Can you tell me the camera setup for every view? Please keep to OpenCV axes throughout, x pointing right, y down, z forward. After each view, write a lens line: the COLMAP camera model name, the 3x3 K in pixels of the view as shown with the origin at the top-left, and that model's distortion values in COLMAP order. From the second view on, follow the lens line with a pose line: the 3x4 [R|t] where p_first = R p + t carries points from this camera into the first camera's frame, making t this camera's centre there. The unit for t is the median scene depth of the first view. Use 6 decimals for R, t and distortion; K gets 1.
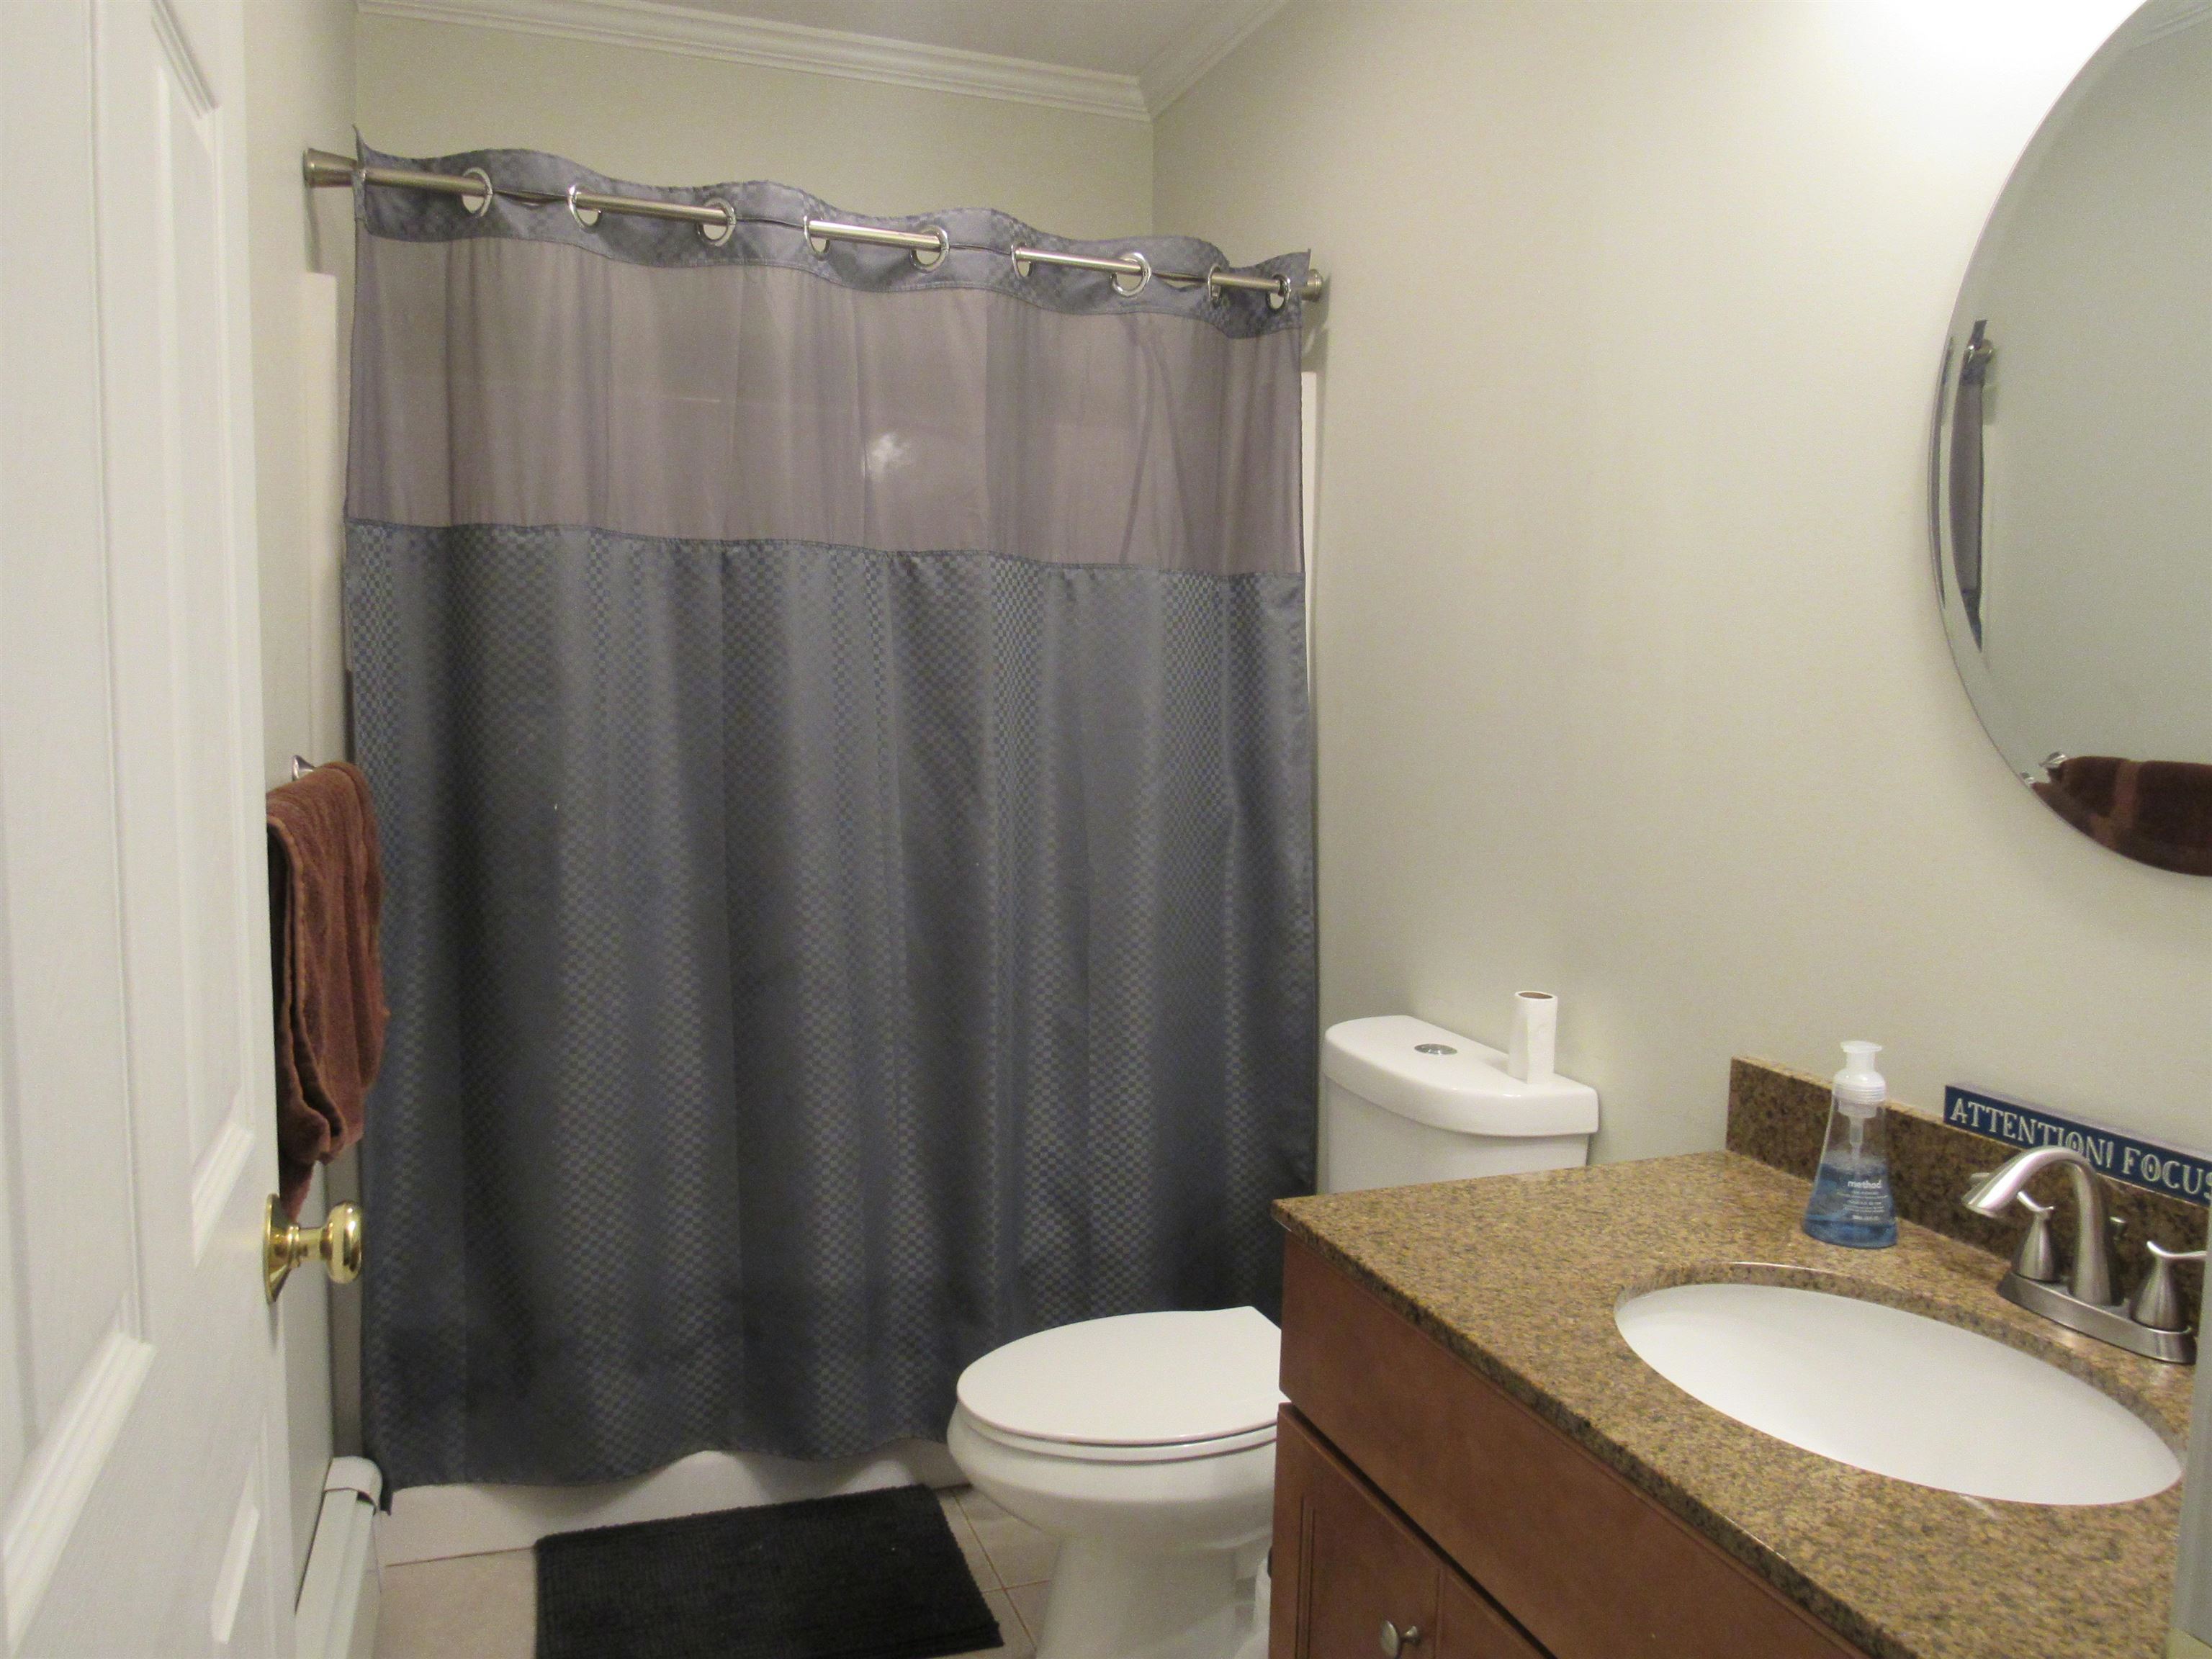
lens RADIAL K [[1594.0, 0, 1117.3], [0, 1594.0, 826.8], [0, 0, 1]] dist [-0.016842, 0.020805]
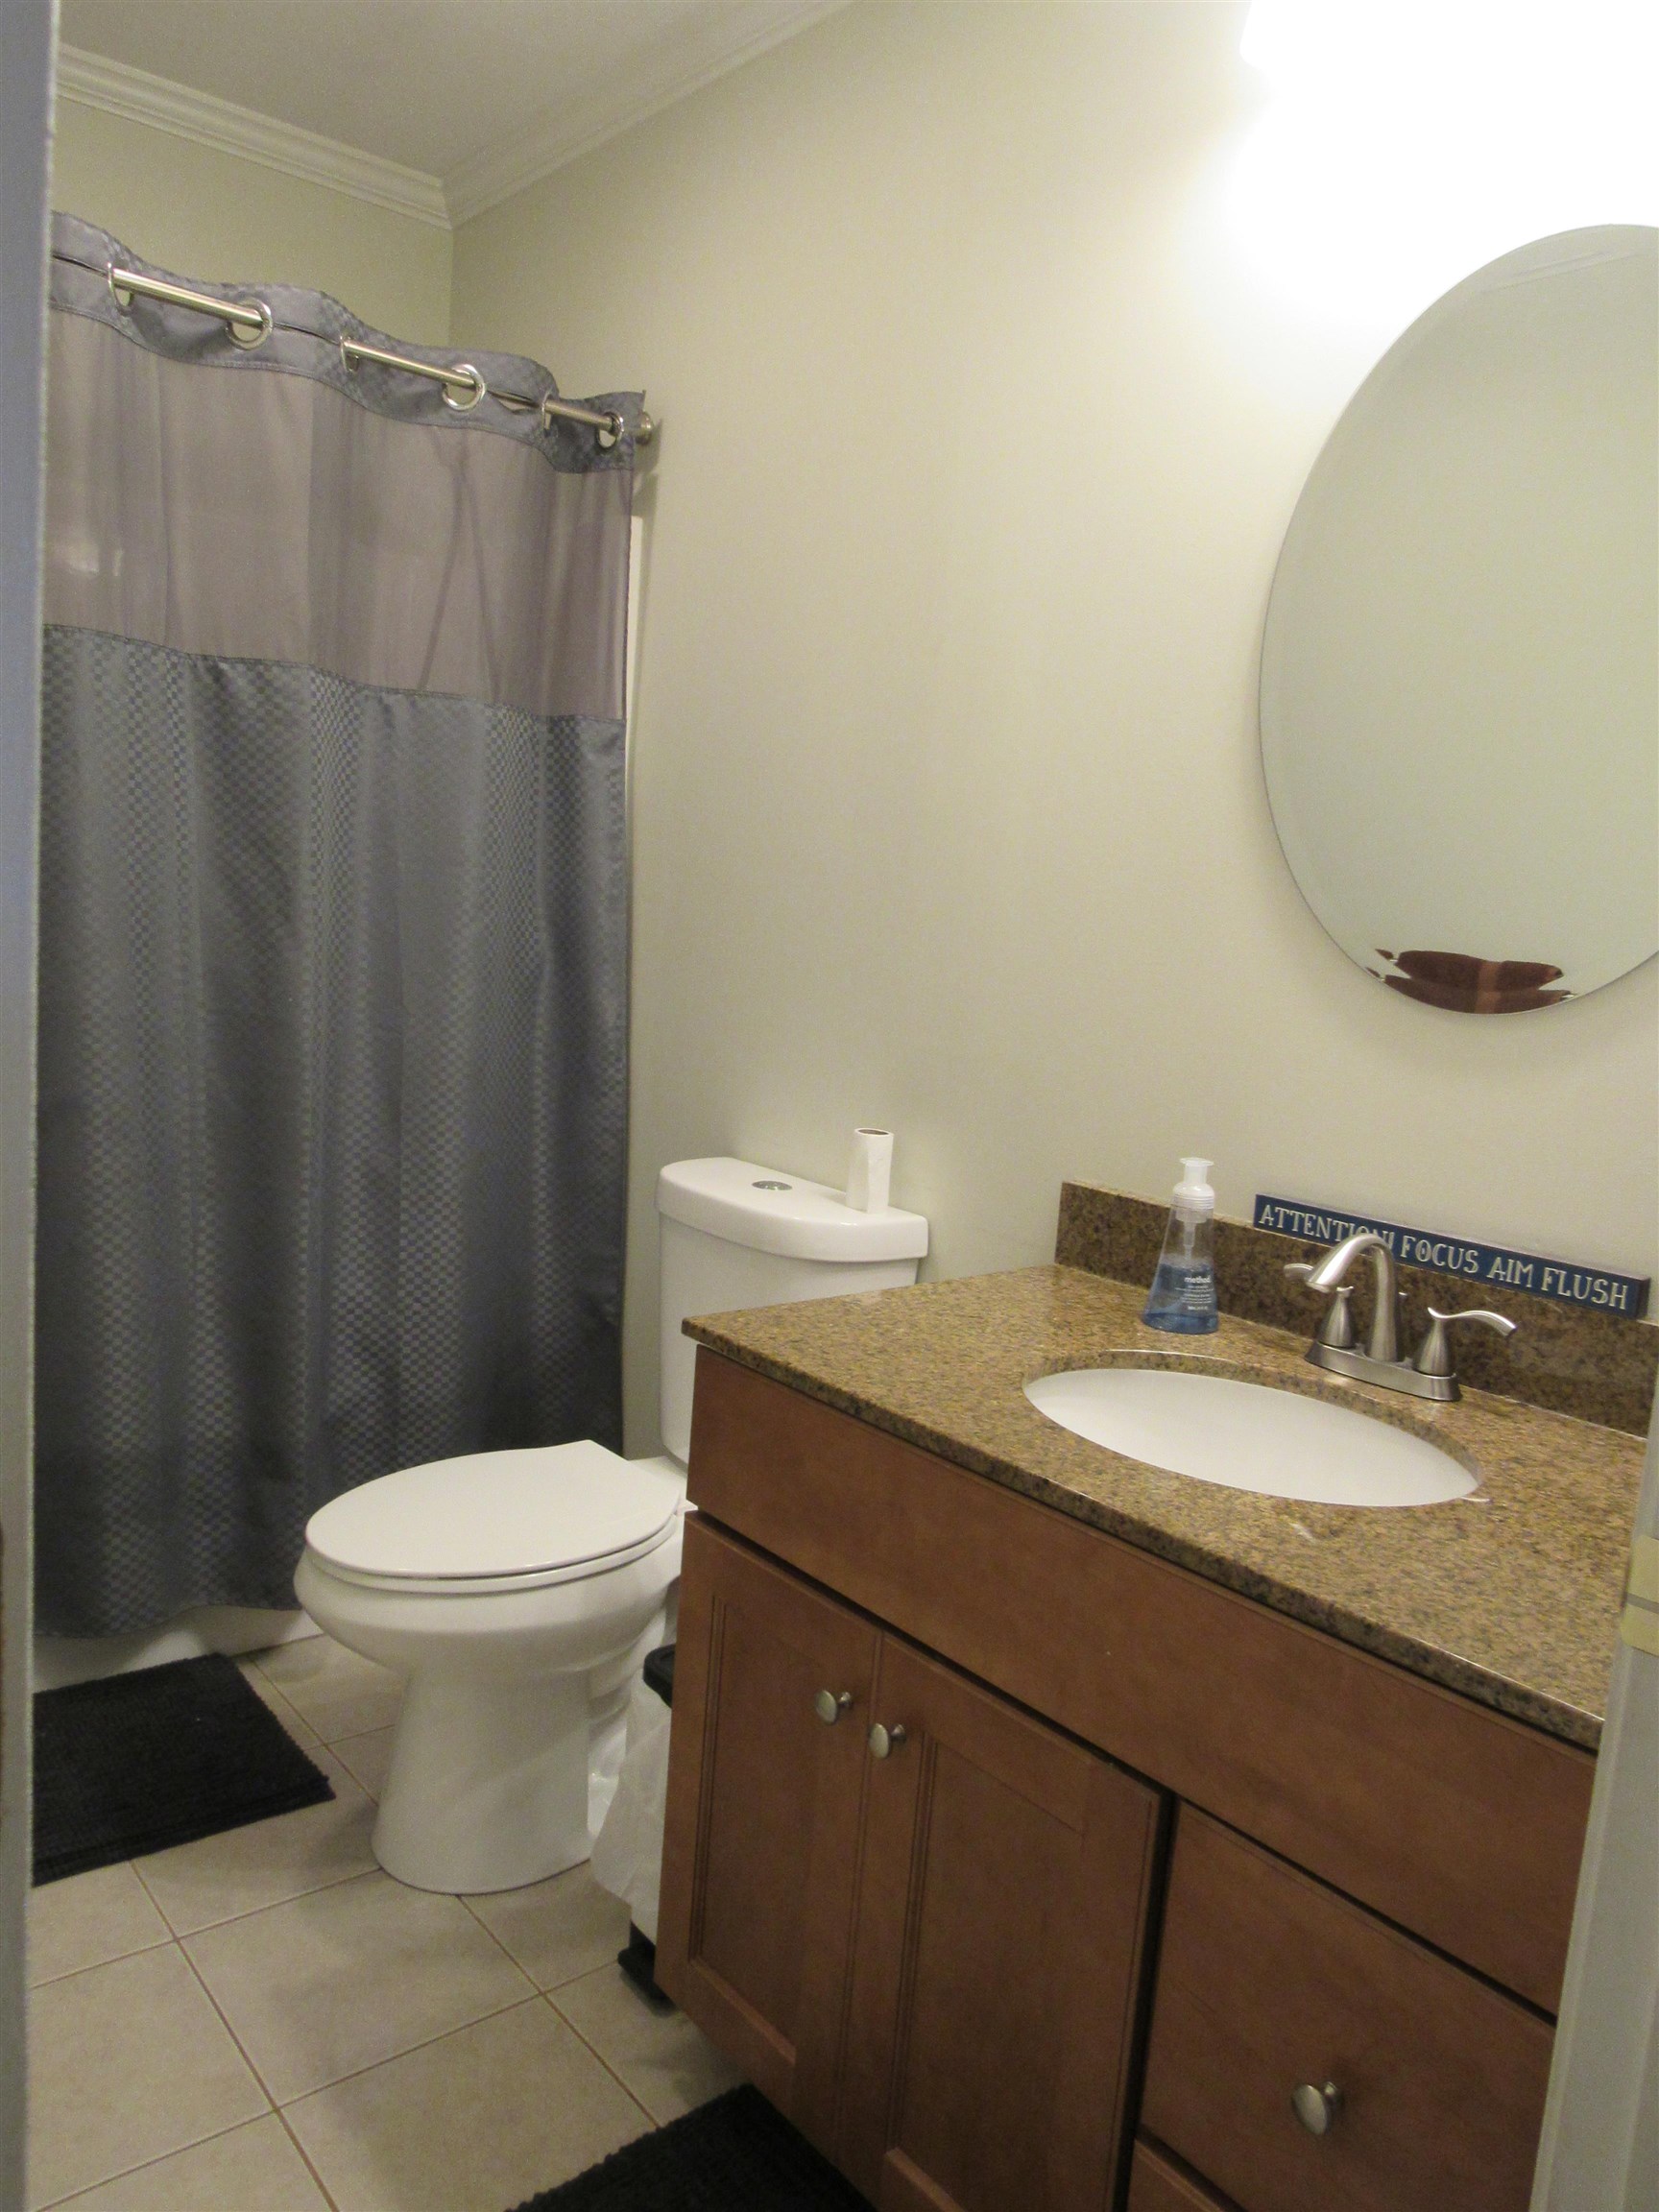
lens RADIAL K [[1591.1, 0, 839.6], [0, 1591.1, 1099.0], [0, 0, 1]] dist [-0.016274, -0.002745]
pose [[0.937350, 0.008921, 0.348276, -0.110493], [-0.029156, 0.998174, 0.052901, 0.023189], [-0.347168, -0.059741, 0.935898, 0.005190]]
